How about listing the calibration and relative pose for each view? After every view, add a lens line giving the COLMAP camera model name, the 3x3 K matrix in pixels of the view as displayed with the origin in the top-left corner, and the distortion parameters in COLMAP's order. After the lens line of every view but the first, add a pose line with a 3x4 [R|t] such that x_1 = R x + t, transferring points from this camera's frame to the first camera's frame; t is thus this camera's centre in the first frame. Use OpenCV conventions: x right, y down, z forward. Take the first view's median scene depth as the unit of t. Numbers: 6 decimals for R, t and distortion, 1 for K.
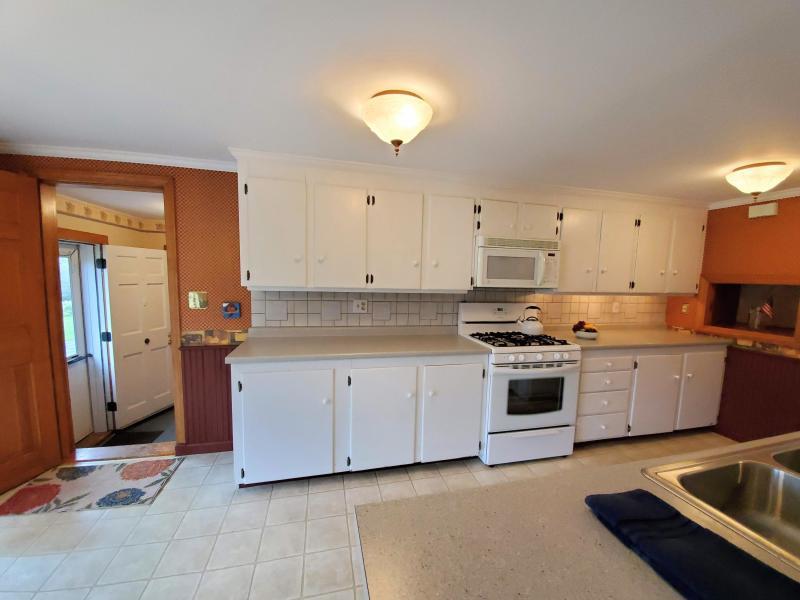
lens RADIAL K [[322.2, 0, 406.6], [0, 322.2, 310.5], [0, 0, 1]] dist [-0.012983, -0.000393]
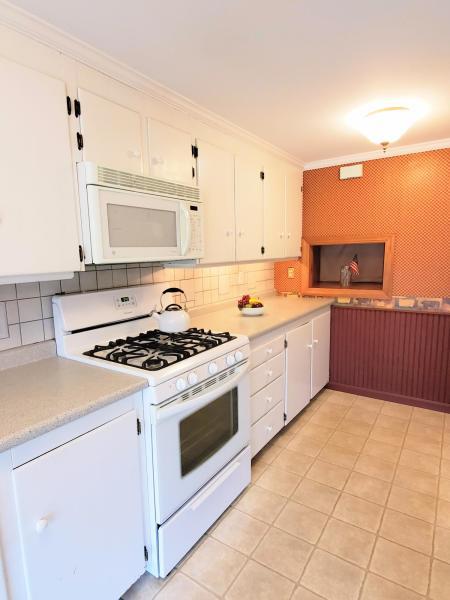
lens RADIAL K [[348.6, 0, 216.6], [0, 348.6, 305.6], [0, 0, 1]] dist [0.001815, 0.000815]
pose [[0.751804, -0.142105, 0.643892, -0.003403], [0.111481, 0.989837, 0.088290, -0.031587], [-0.649894, 0.005405, 0.760005, 0.408744]]
